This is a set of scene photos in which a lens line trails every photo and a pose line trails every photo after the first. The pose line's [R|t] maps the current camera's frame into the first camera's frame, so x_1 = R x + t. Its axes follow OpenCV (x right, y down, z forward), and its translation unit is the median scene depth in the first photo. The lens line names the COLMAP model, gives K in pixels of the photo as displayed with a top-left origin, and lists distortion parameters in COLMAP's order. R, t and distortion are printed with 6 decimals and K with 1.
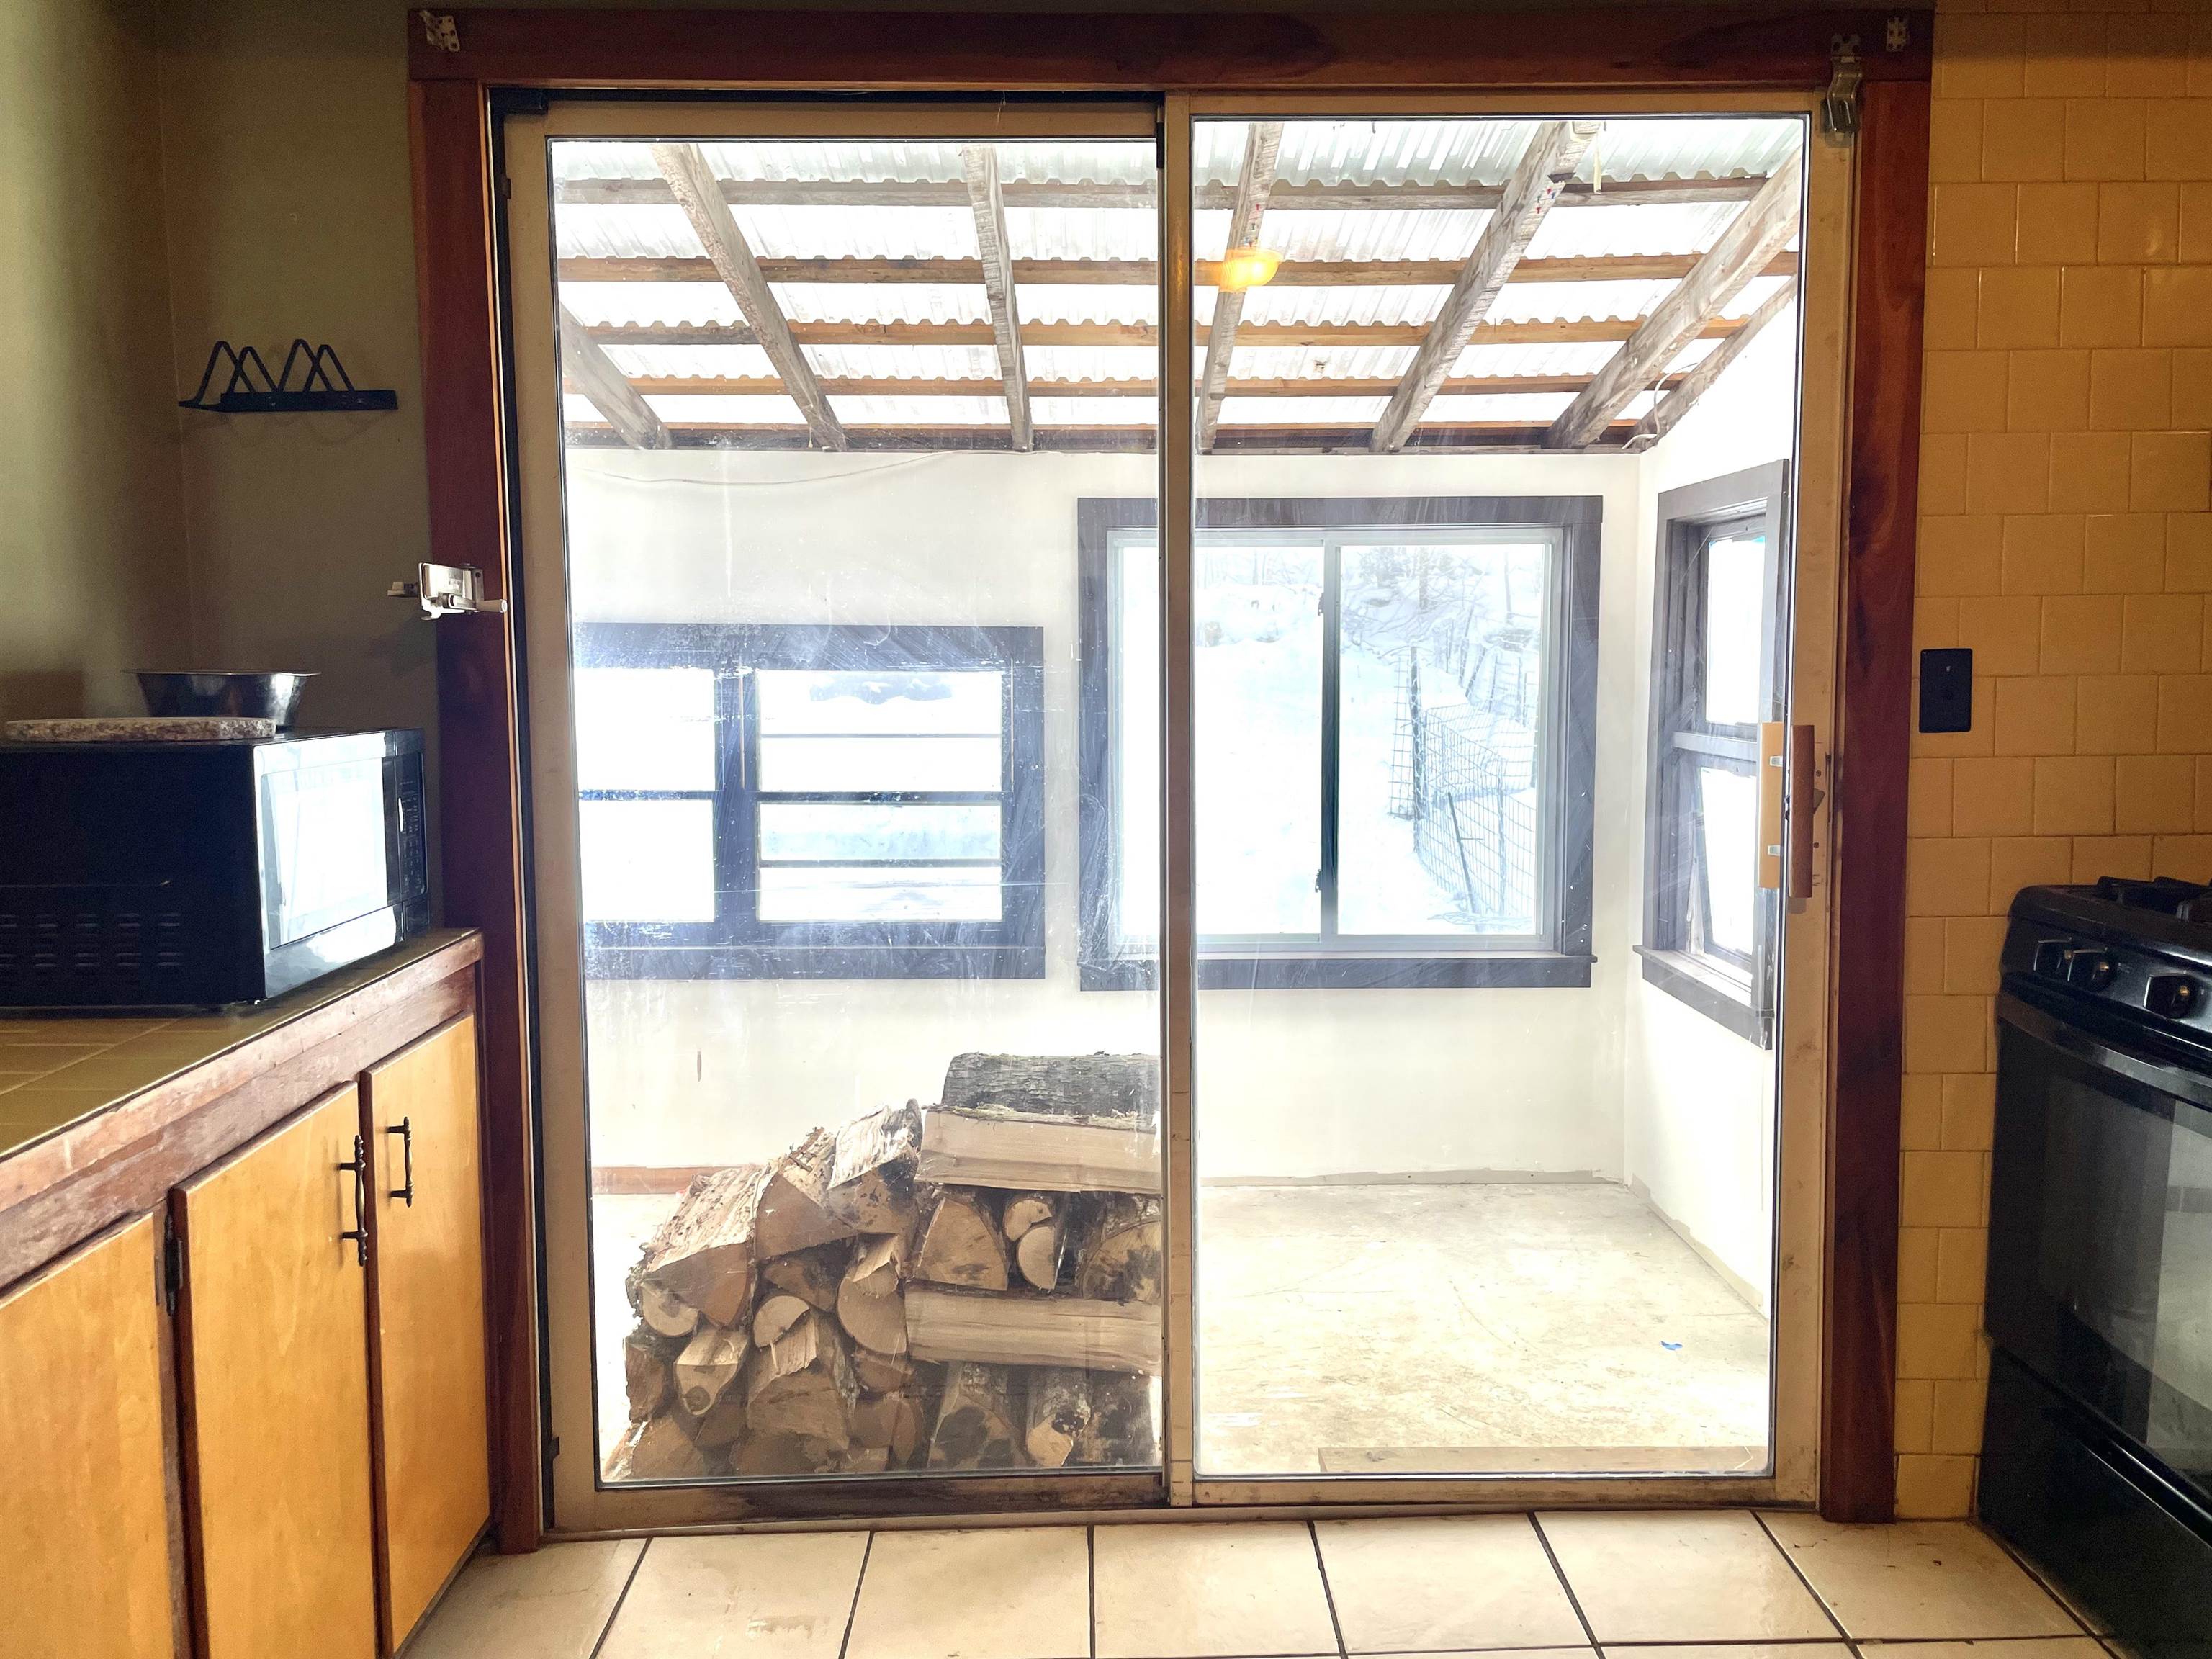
lens RADIAL K [[1720.3, 0, 1106.0], [0, 1720.3, 829.5], [0, 0, 1]] dist [0.036021, -0.007474]
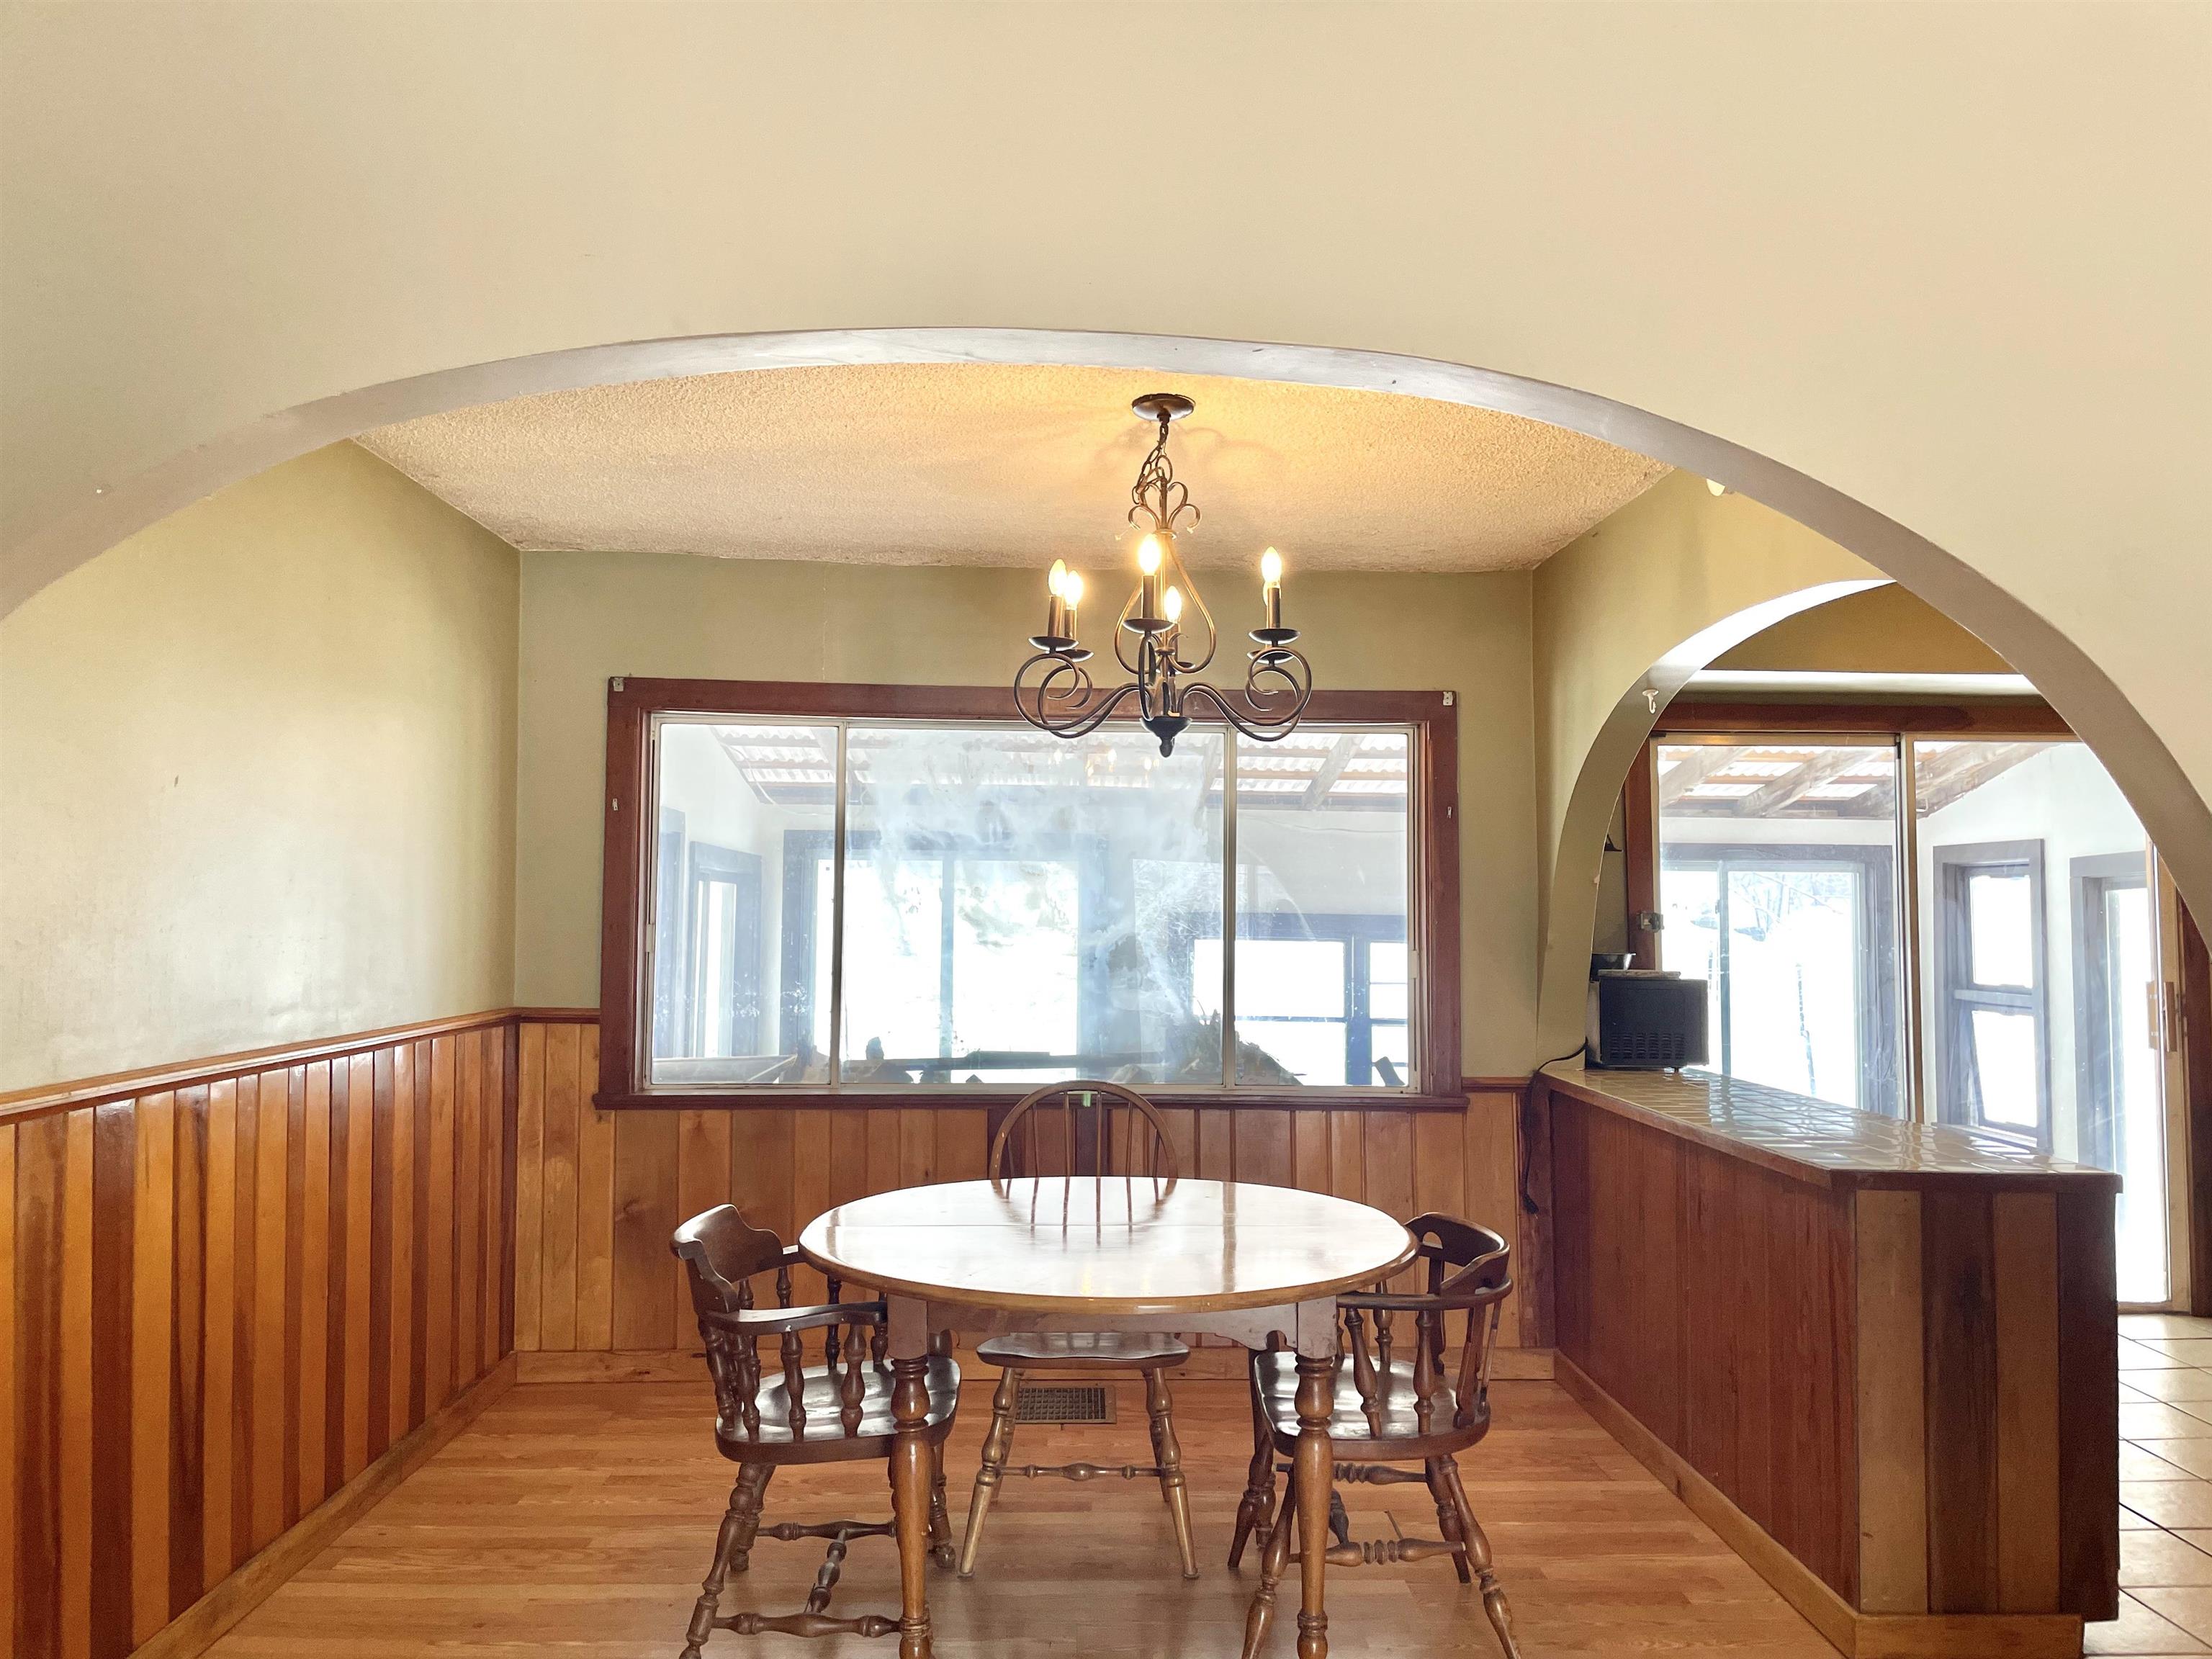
lens RADIAL K [[1720.3, 0, 1106.0], [0, 1720.3, 829.5], [0, 0, 1]] dist [0.036021, -0.007474]
pose [[0.999685, 0.016653, 0.018789, -0.515745], [-0.013625, 0.988417, -0.151148, 0.054258], [-0.021089, 0.150845, 0.988333, -0.648991]]
